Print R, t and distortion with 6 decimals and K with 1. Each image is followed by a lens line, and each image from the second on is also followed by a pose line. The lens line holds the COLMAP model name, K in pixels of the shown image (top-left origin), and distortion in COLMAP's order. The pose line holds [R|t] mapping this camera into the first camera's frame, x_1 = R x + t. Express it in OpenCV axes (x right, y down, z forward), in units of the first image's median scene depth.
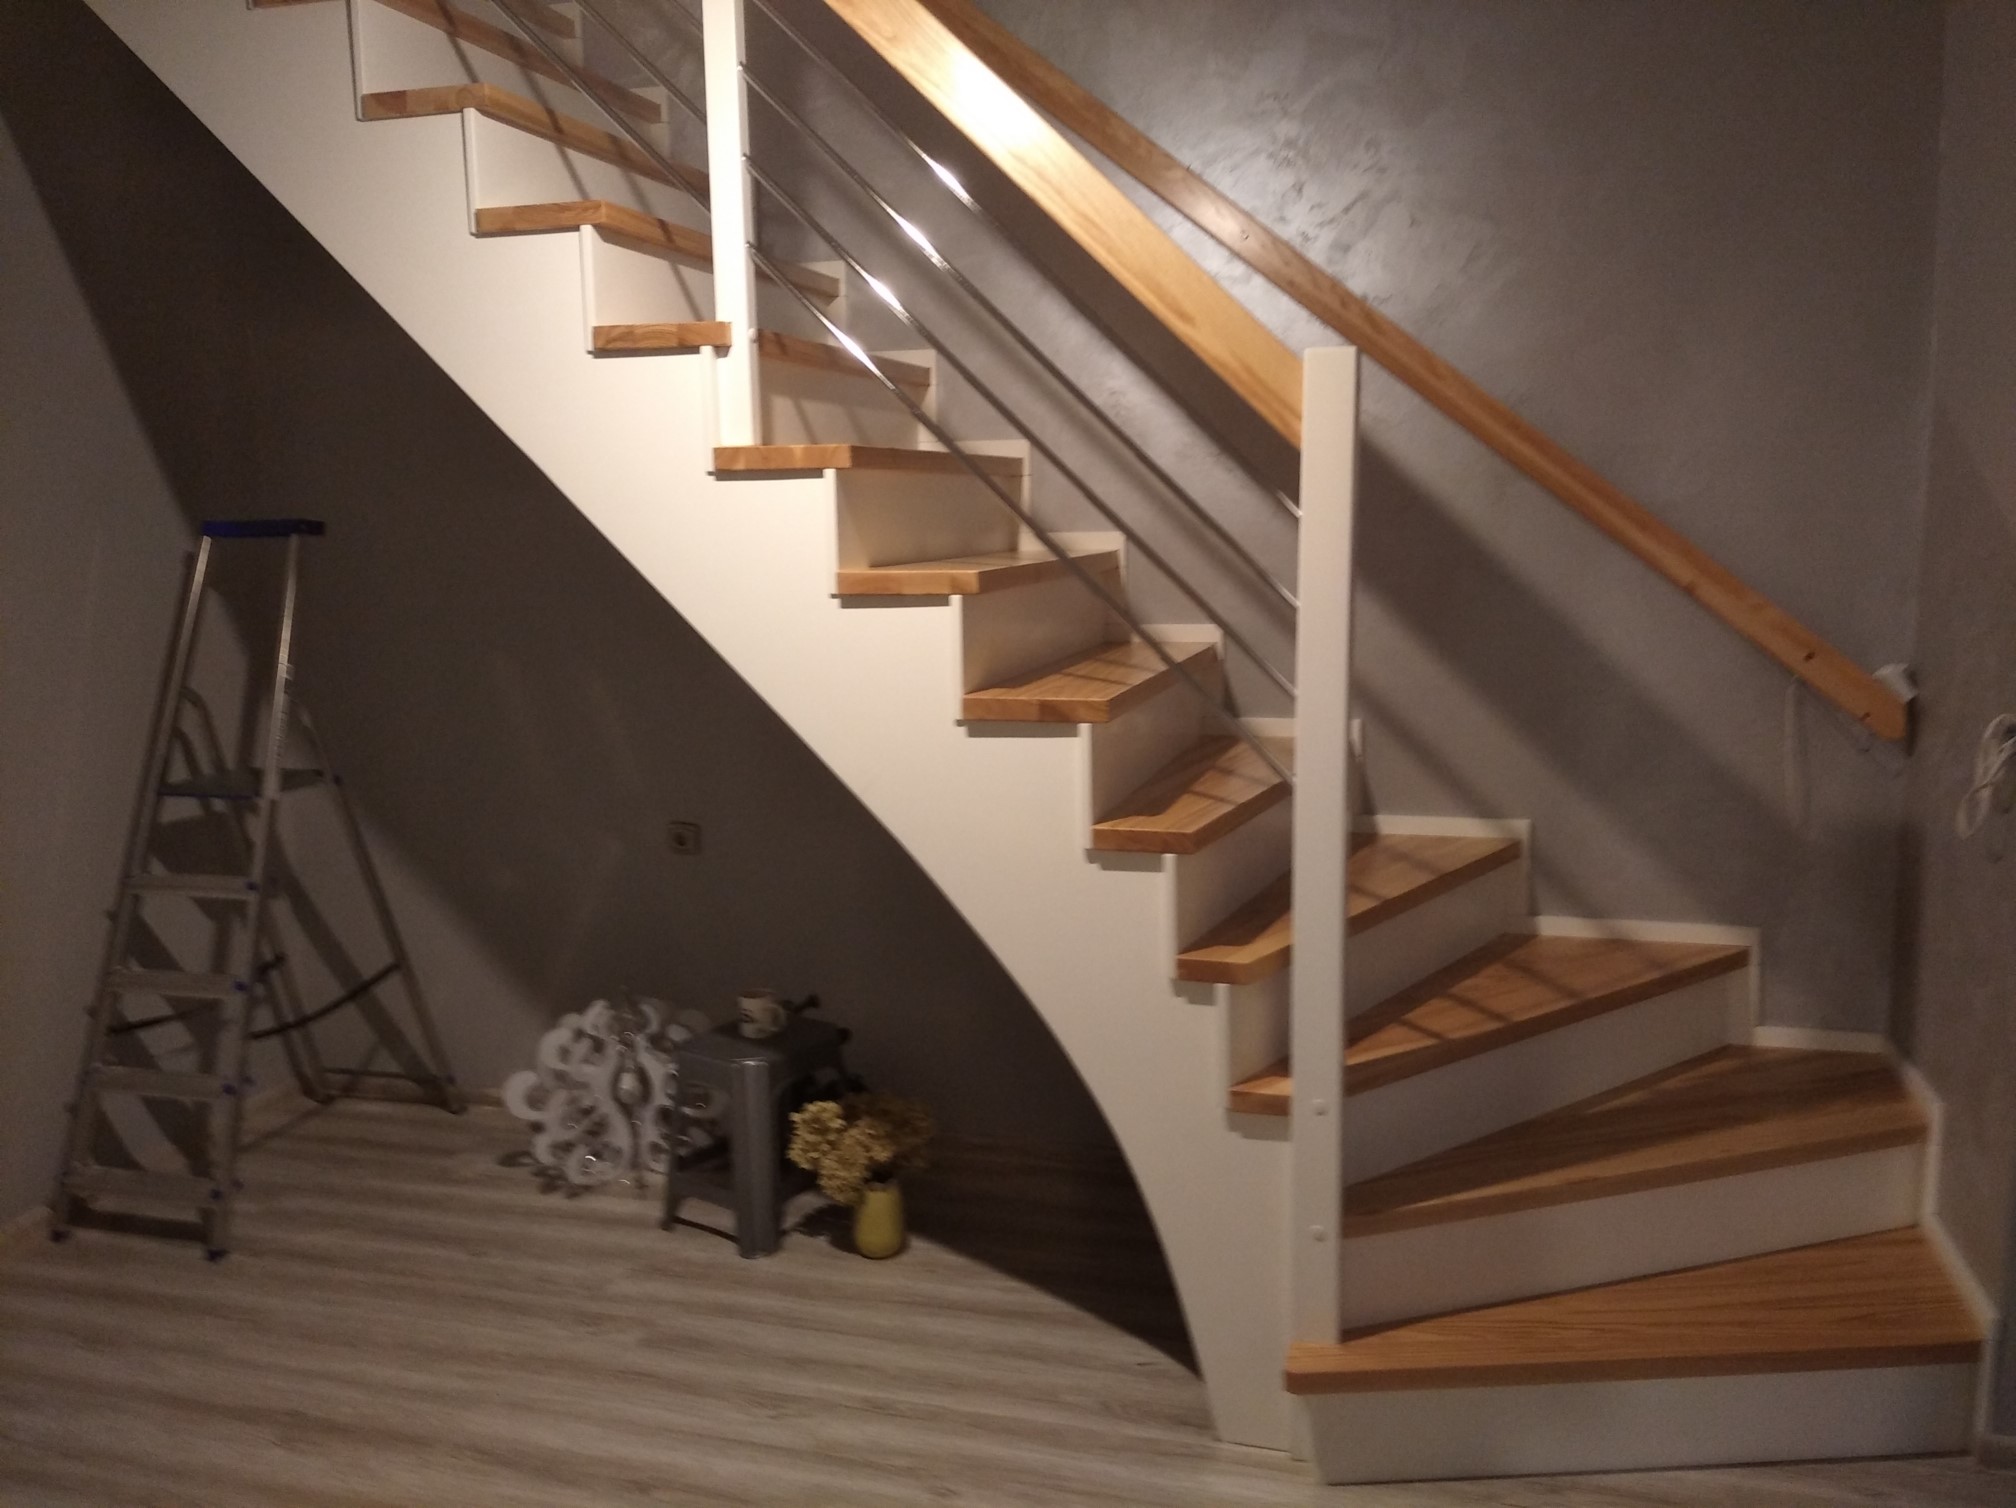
lens RADIAL K [[1643.9, 0, 999.2], [0, 1643.9, 756.2], [0, 0, 1]] dist [0.037650, -0.059290]
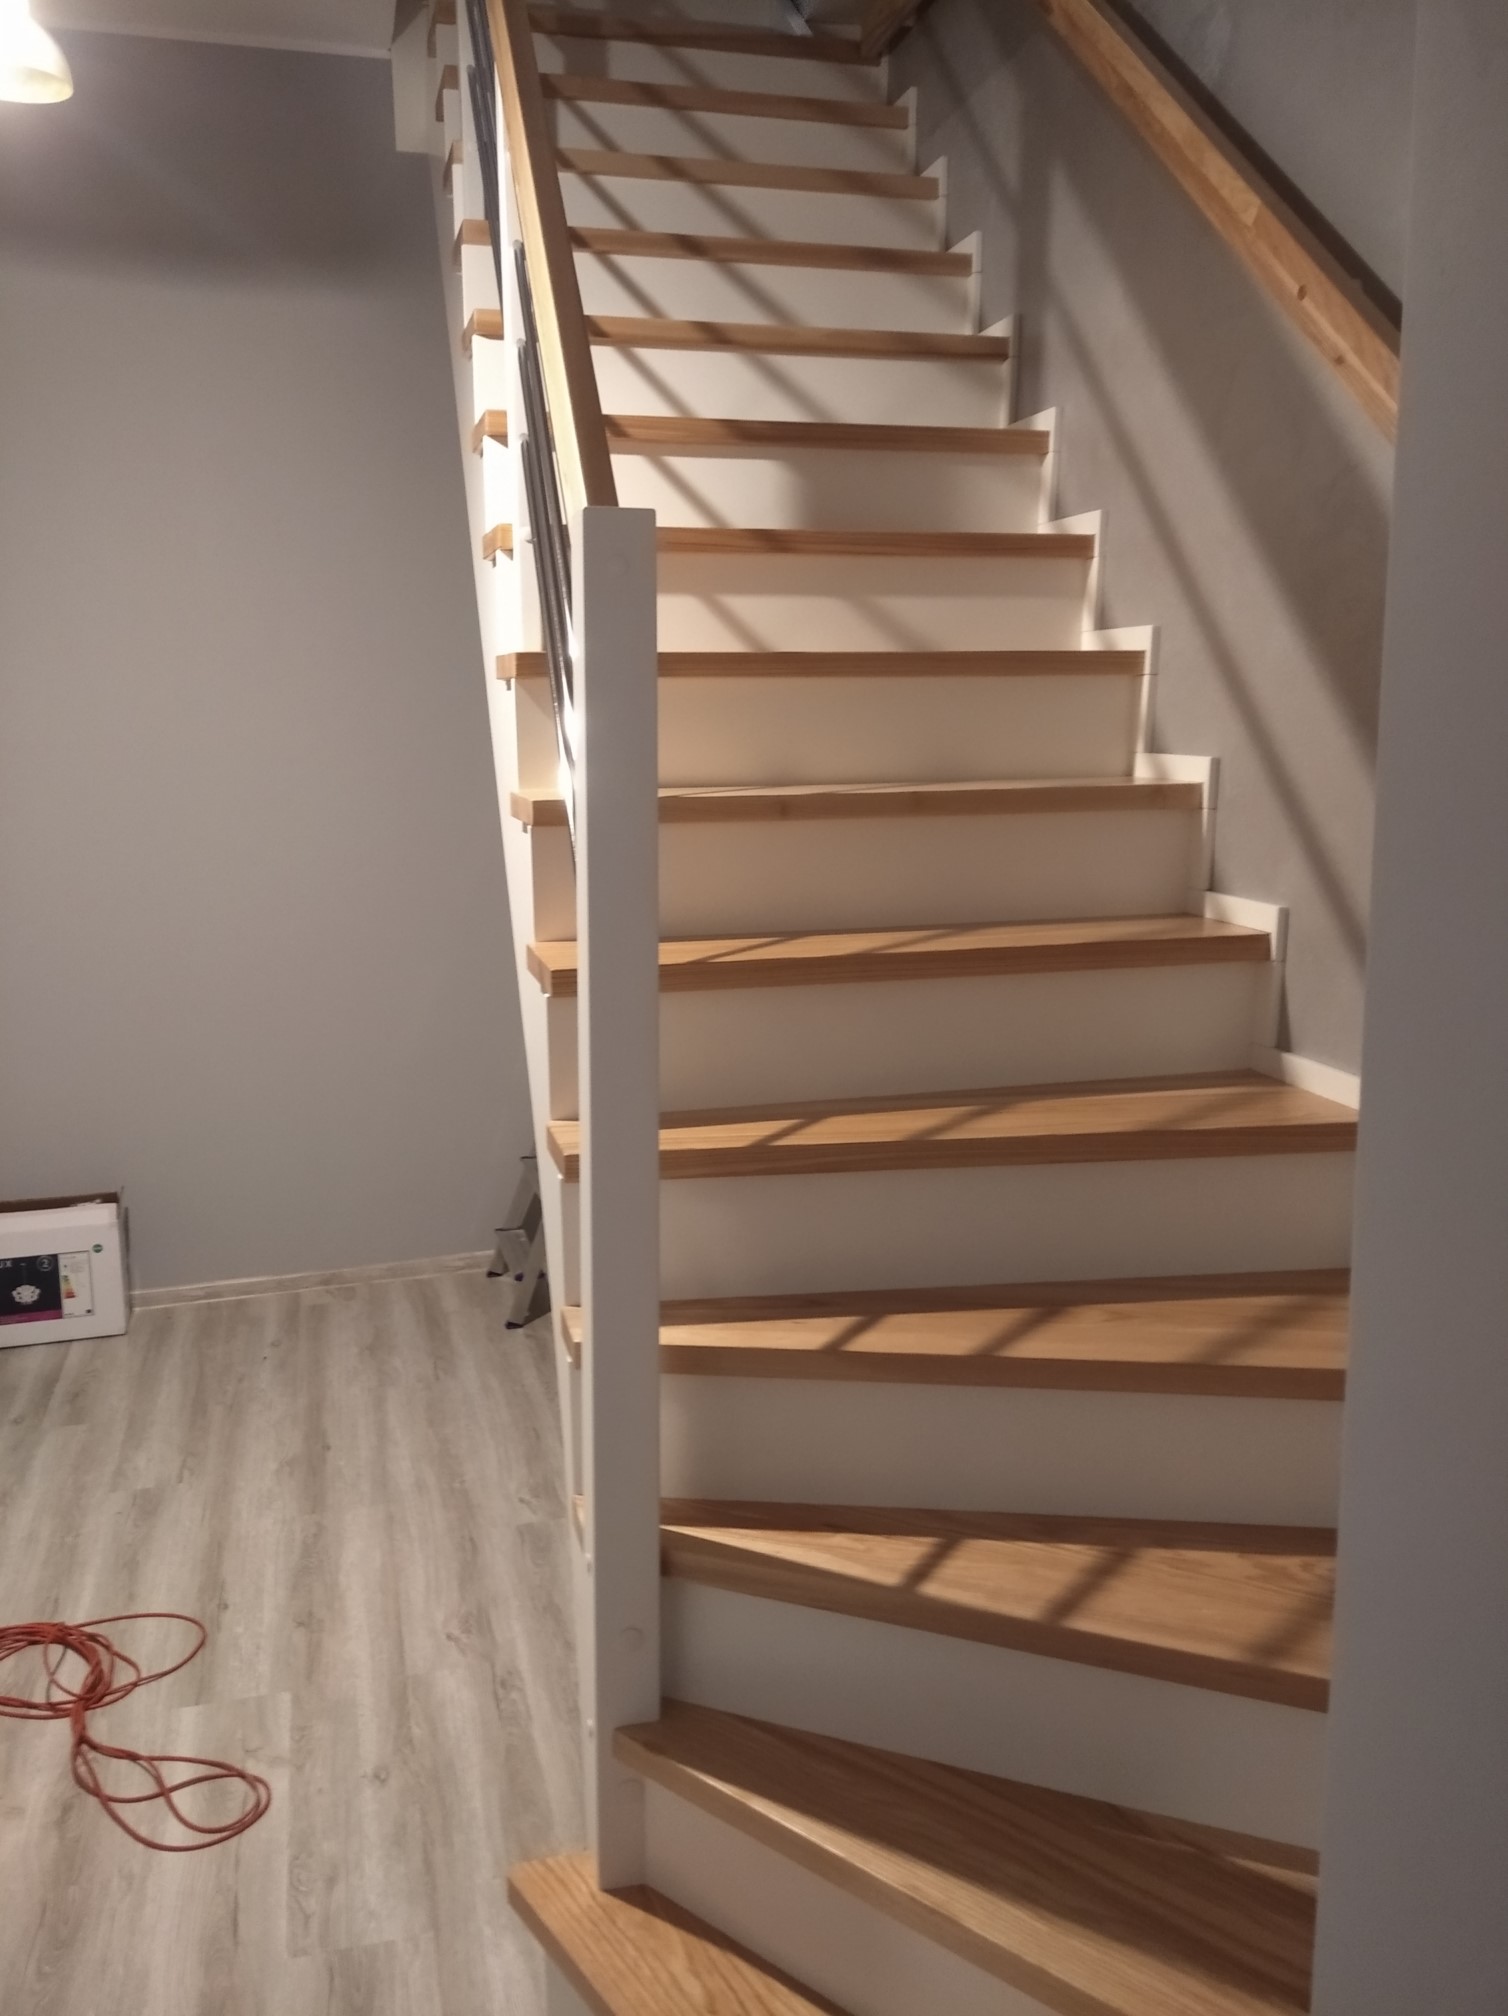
lens RADIAL K [[1643.9, 0, 748.8], [0, 1643.9, 1009.1], [0, 0, 1]] dist [0.037650, -0.059290]
pose [[0.528494, 0.168557, -0.832035, 0.721636], [-0.134144, 0.984358, 0.114209, -0.109151], [0.838272, 0.051254, 0.542838, 0.590367]]
